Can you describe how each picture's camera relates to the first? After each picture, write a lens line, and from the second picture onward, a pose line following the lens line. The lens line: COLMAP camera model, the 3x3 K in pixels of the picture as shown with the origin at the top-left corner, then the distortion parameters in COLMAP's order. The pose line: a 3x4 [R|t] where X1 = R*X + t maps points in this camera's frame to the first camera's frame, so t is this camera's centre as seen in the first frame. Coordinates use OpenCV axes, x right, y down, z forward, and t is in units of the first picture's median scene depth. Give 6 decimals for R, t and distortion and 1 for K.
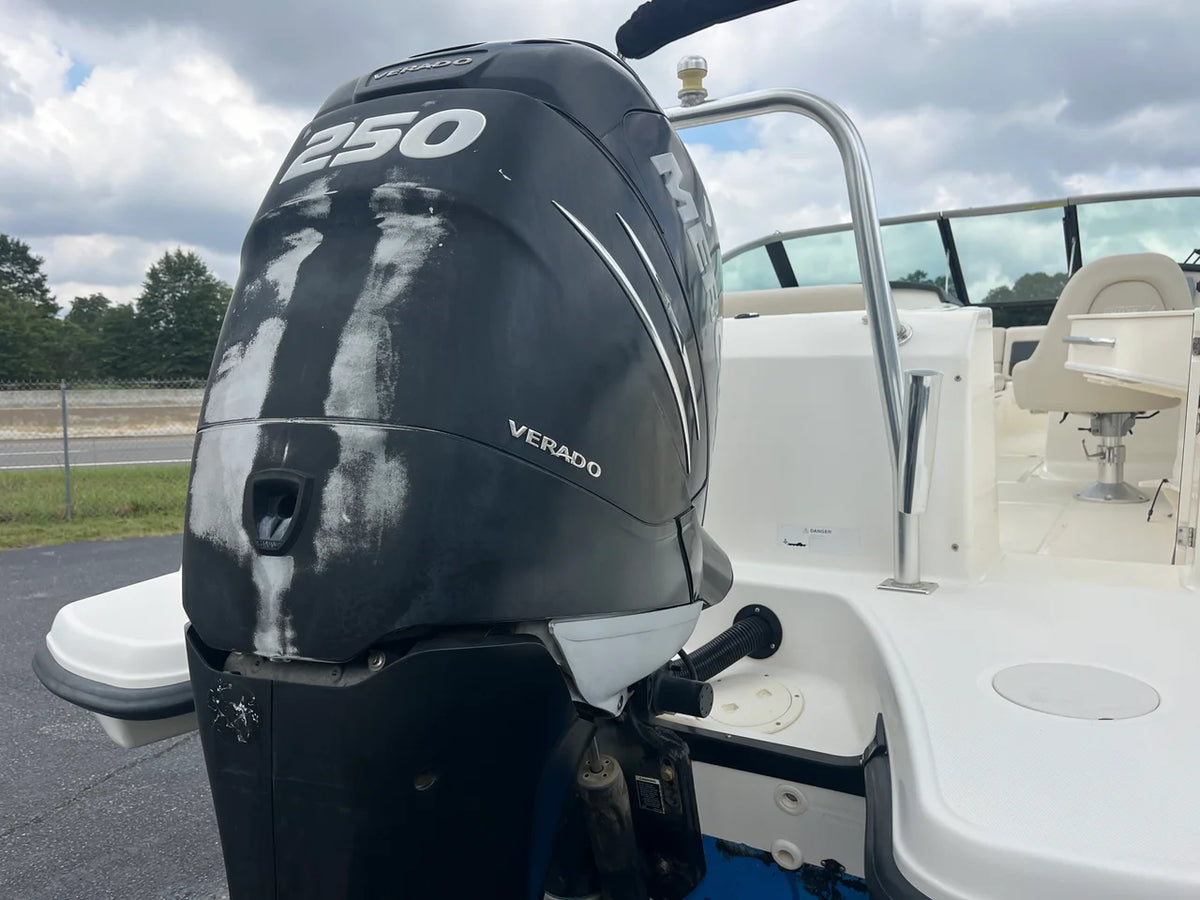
lens RADIAL K [[893.0, 0, 597.5], [0, 893.0, 445.3], [0, 0, 1]] dist [0.065226, -0.103149]
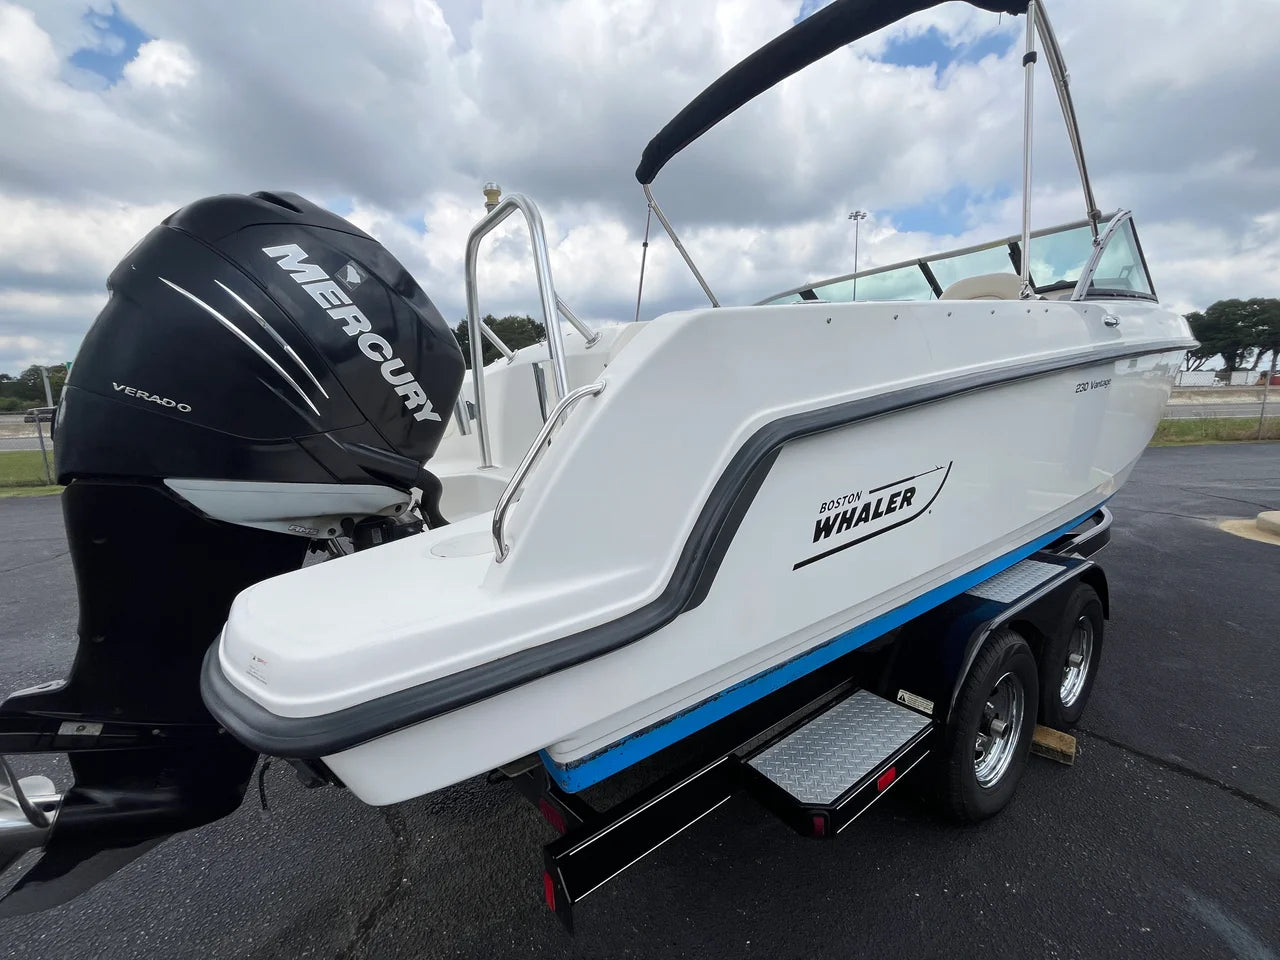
lens RADIAL K [[508.2, 0, 645.8], [0, 508.2, 482.4], [0, 0, 1]] dist [-0.005390, -0.000211]
pose [[0.923016, 0.050050, -0.381493, 0.329832], [-0.010457, 0.994400, 0.105159, 0.014743], [0.384620, -0.093074, 0.918371, 0.071145]]
